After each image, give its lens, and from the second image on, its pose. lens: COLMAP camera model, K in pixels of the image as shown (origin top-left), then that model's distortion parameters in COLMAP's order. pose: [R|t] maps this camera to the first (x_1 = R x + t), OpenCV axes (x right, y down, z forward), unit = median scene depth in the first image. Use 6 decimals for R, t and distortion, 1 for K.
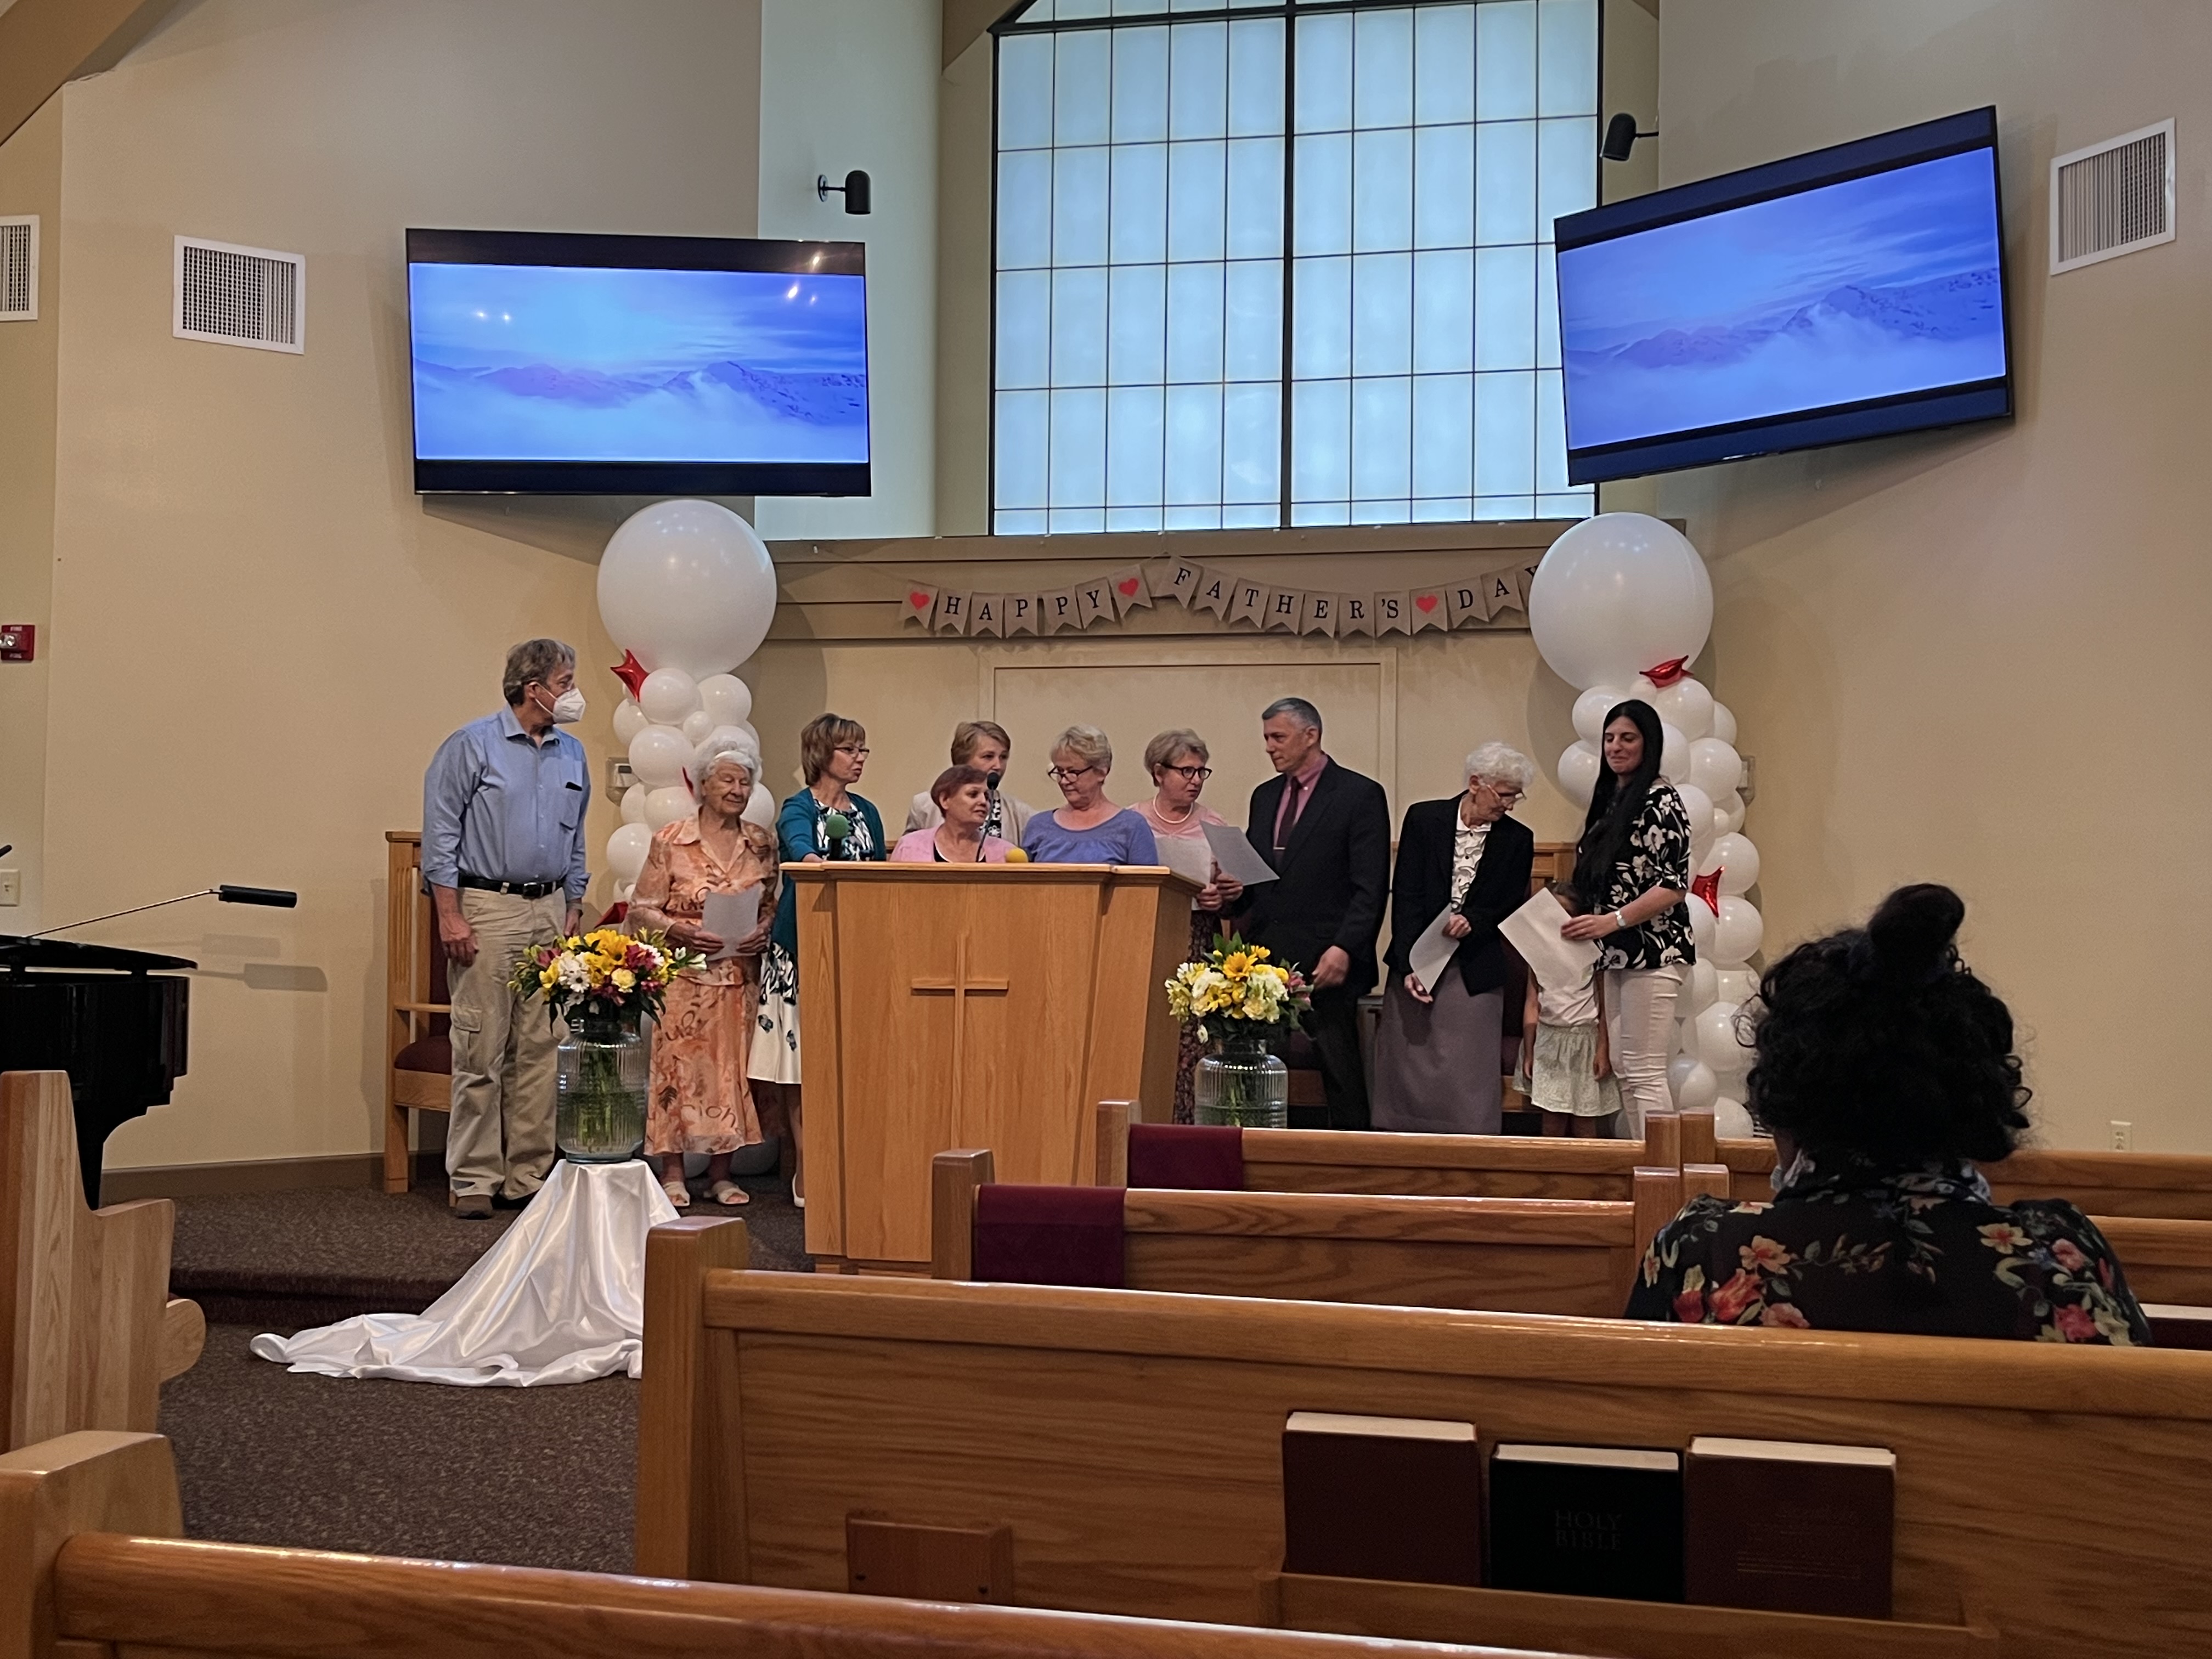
lens RADIAL K [[2528.3, 0, 1106.0], [0, 2528.3, 829.5], [0, 0, 1]] dist [-0.015663, -0.014784]
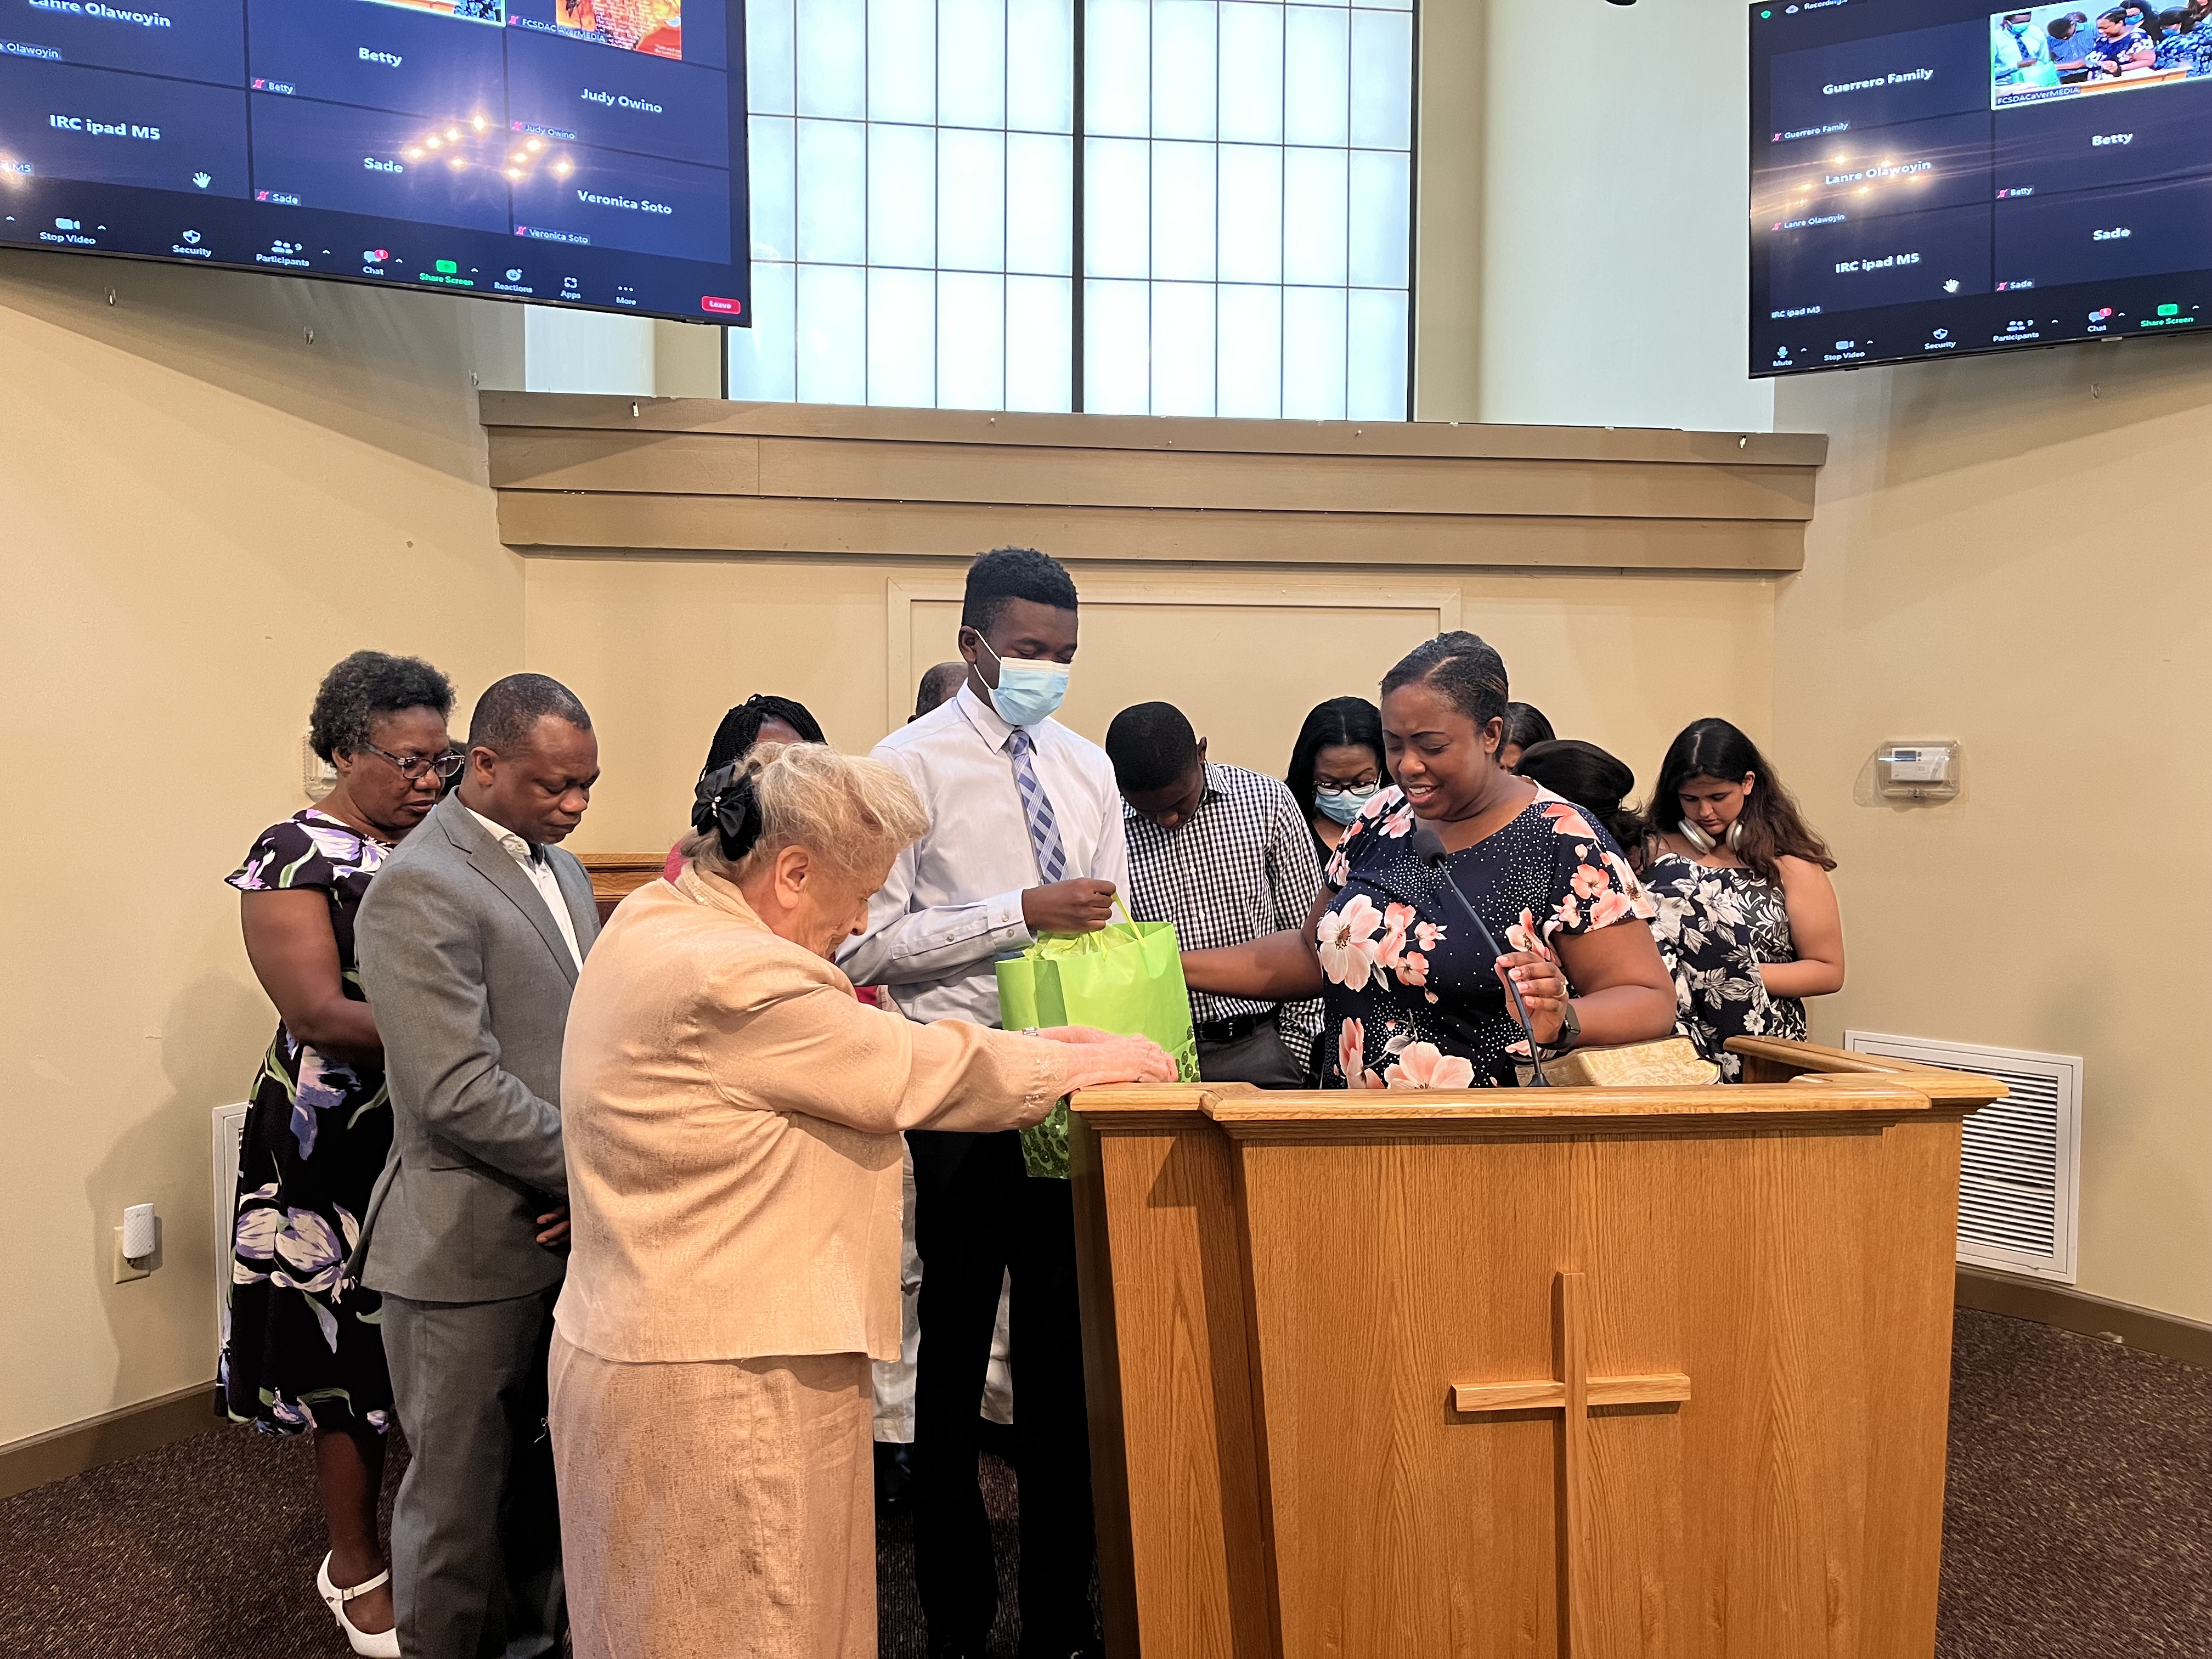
lens RADIAL K [[1634.2, 0, 1108.5], [0, 1634.2, 792.5], [0, 0, 1]] dist [0.012561, 0.002521]
pose [[0.935778, -0.015014, 0.352269, -0.208349], [-0.006187, 0.998240, 0.058982, -0.048577], [-0.352534, -0.057373, 0.934038, 0.738075]]
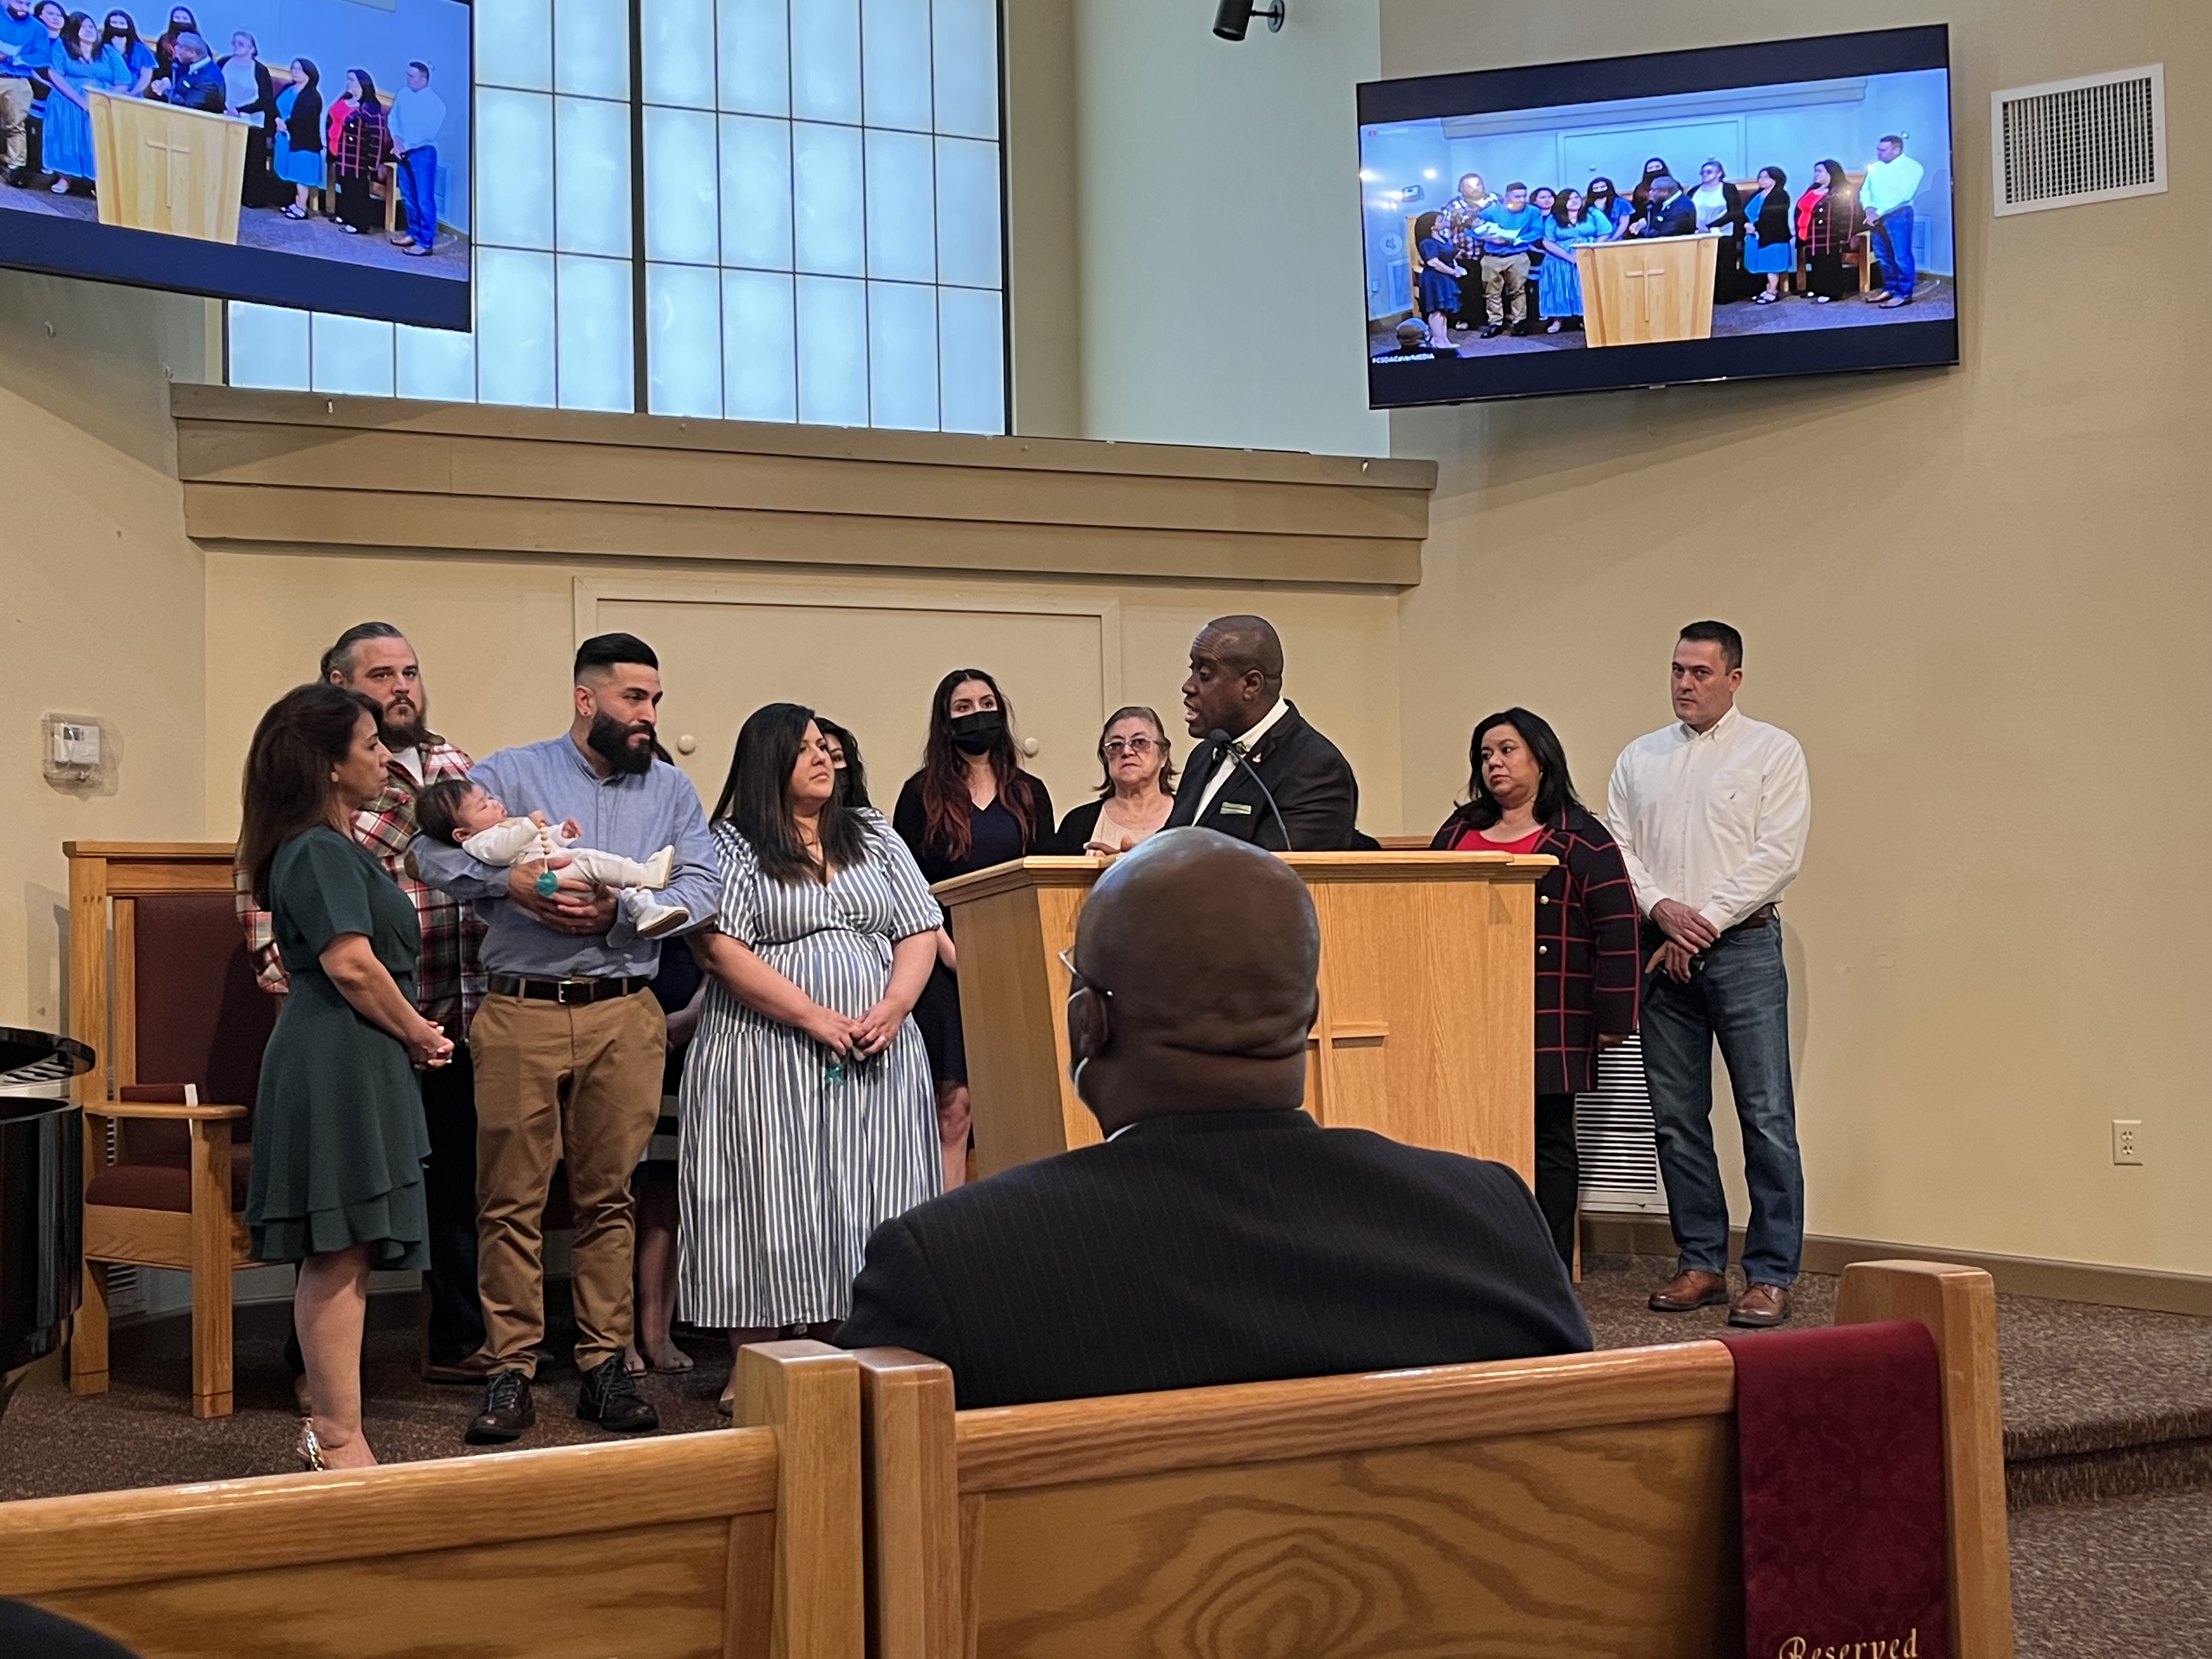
lens RADIAL K [[2585.7, 0, 1106.0], [0, 2585.7, 829.5], [0, 0, 1]] dist [0.027564, 0.034054]
pose [[0.800461, -0.004663, 0.599367, -0.491467], [0.010625, 0.999923, -0.006410, 0.010100], [-0.599291, 0.011499, 0.800449, 0.449847]]
